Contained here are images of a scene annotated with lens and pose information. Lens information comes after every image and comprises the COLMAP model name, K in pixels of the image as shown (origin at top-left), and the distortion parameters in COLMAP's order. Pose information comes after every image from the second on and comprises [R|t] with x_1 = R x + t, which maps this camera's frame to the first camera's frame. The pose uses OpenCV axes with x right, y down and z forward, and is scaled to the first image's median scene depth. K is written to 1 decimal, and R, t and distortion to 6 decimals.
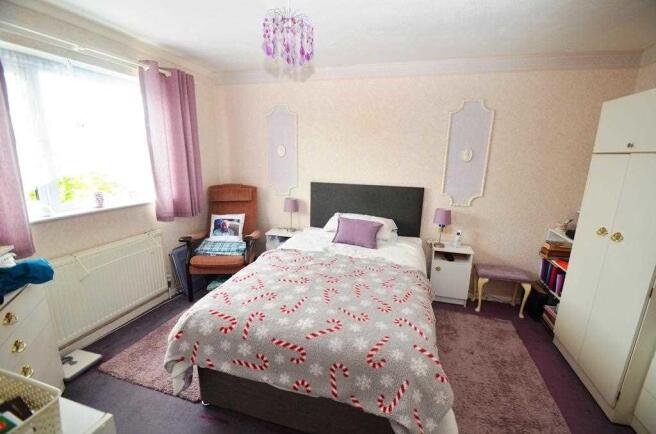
lens RADIAL K [[287.9, 0, 330.2], [0, 287.9, 218.6], [0, 0, 1]] dist [-0.012311, -0.000028]
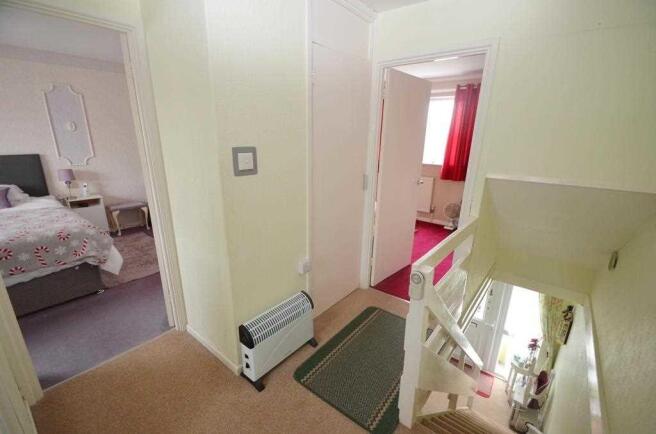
lens RADIAL K [[287.9, 0, 328.1], [0, 287.9, 217.6], [0, 0, 1]] dist [-0.012311, -0.000028]
pose [[0.385691, -0.283391, 0.878027, -0.337199], [0.204617, 0.954234, 0.218105, 0.137410], [-0.899652, 0.095538, 0.426026, -0.596498]]
